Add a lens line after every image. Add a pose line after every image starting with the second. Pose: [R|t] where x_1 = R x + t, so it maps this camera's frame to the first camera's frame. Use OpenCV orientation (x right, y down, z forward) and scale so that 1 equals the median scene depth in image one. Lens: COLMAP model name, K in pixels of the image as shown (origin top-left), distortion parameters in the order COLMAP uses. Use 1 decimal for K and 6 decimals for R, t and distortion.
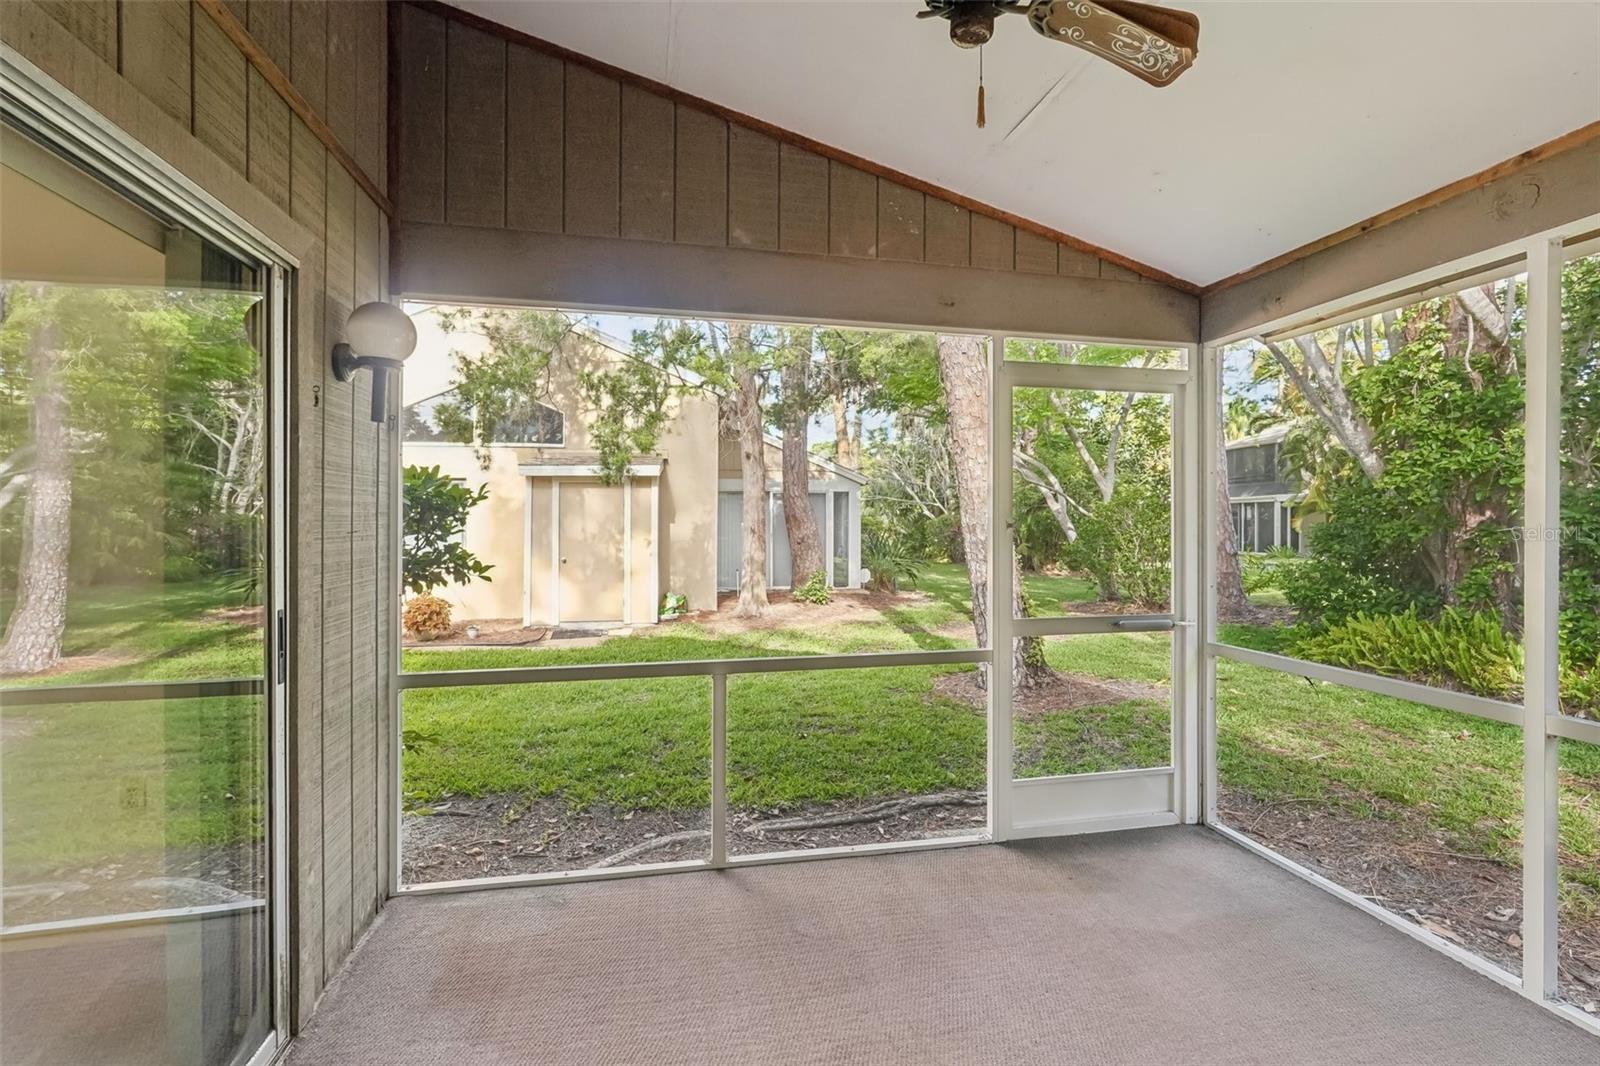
lens RADIAL K [[727.5, 0, 805.3], [0, 727.5, 527.4], [0, 0, 1]] dist [-0.014704, 0.008025]
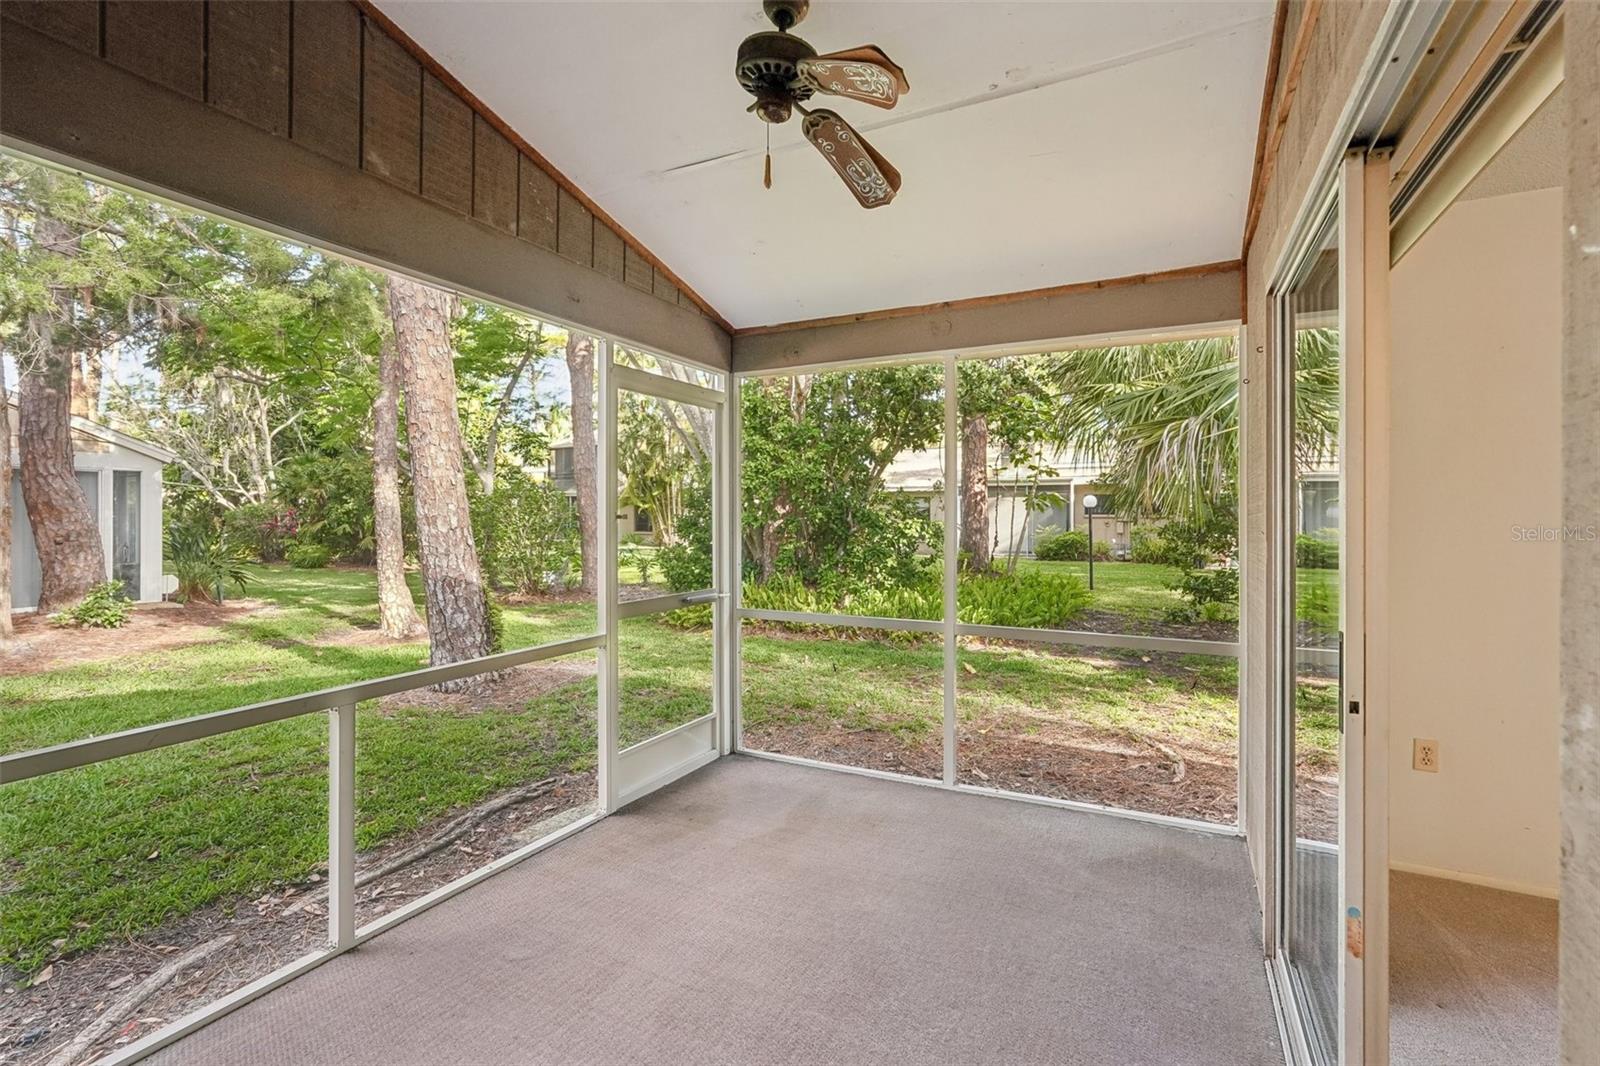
lens RADIAL K [[727.5, 0, 797.4], [0, 727.5, 519.0], [0, 0, 1]] dist [-0.014704, 0.008025]
pose [[0.638633, -0.003954, 0.769501, -0.315239], [0.003315, 0.999992, 0.002387, -0.001415], [-0.769504, 0.001027, 0.638641, 0.089013]]
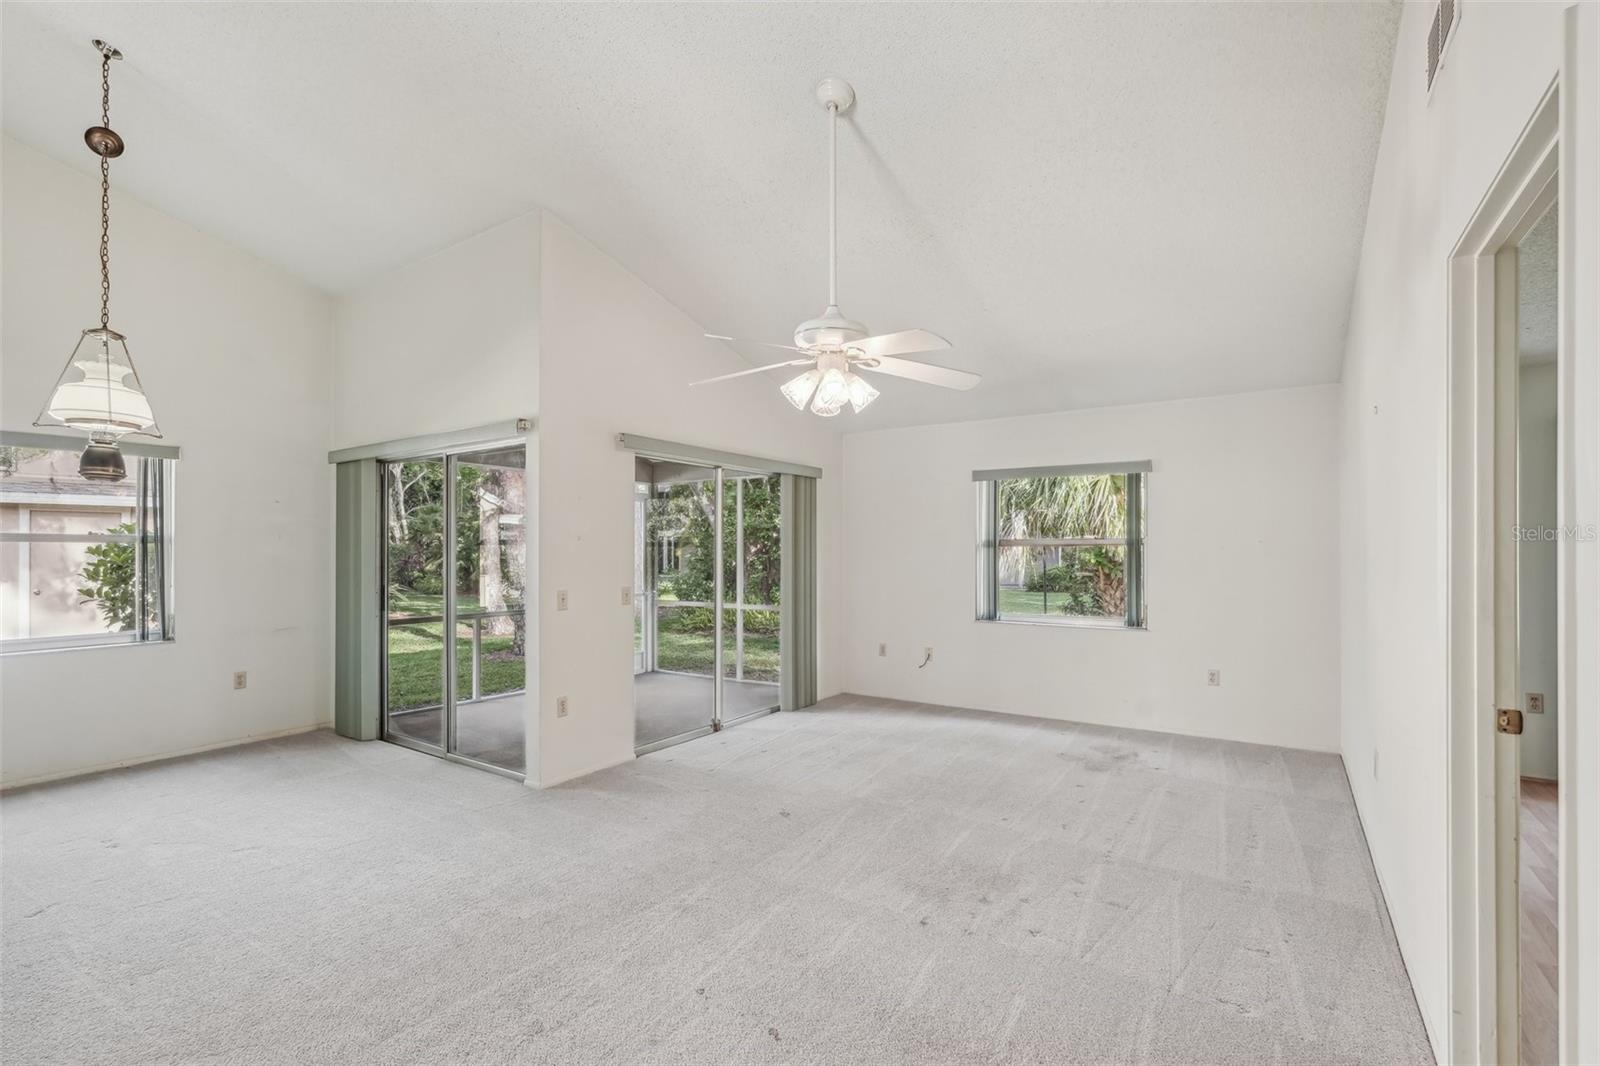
lens RADIAL K [[727.5, 0, 794.0], [0, 727.5, 559.3], [0, 0, 1]] dist [-0.014704, 0.008025]
pose [[0.725901, -0.005122, 0.687780, -0.753403], [0.002253, 0.999985, 0.005069, 0.002669], [-0.687795, -0.002130, 0.725901, -1.058939]]
